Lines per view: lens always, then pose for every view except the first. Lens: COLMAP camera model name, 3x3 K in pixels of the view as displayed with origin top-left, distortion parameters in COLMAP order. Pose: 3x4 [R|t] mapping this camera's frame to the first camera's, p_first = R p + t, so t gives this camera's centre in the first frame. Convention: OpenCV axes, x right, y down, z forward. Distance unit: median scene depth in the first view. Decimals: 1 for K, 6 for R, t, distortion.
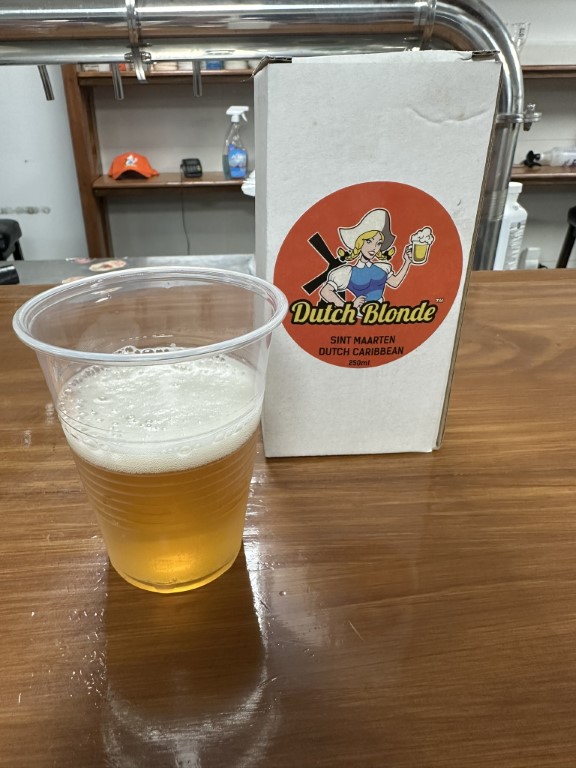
lens RADIAL K [[570.2, 0, 286.9], [0, 570.2, 372.2], [0, 0, 1]] dist [-0.003646, 0.001721]
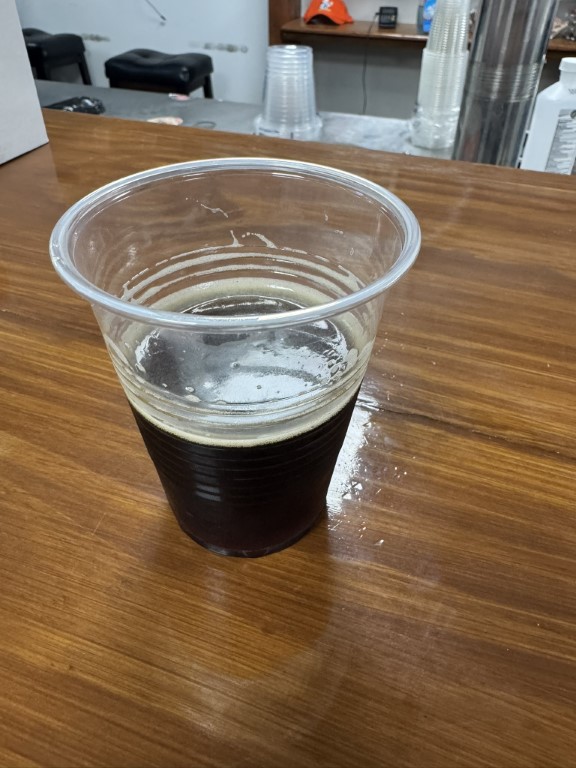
lens RADIAL K [[563.5, 0, 287.0], [0, 563.5, 329.3], [0, 0, 1]] dist [-0.002598, 0.001893]
pose [[0.922336, 0.248045, -0.296259, 1.467747], [-0.197538, 0.961671, 0.190176, -0.124066], [0.332076, -0.116883, 0.935983, 0.239559]]
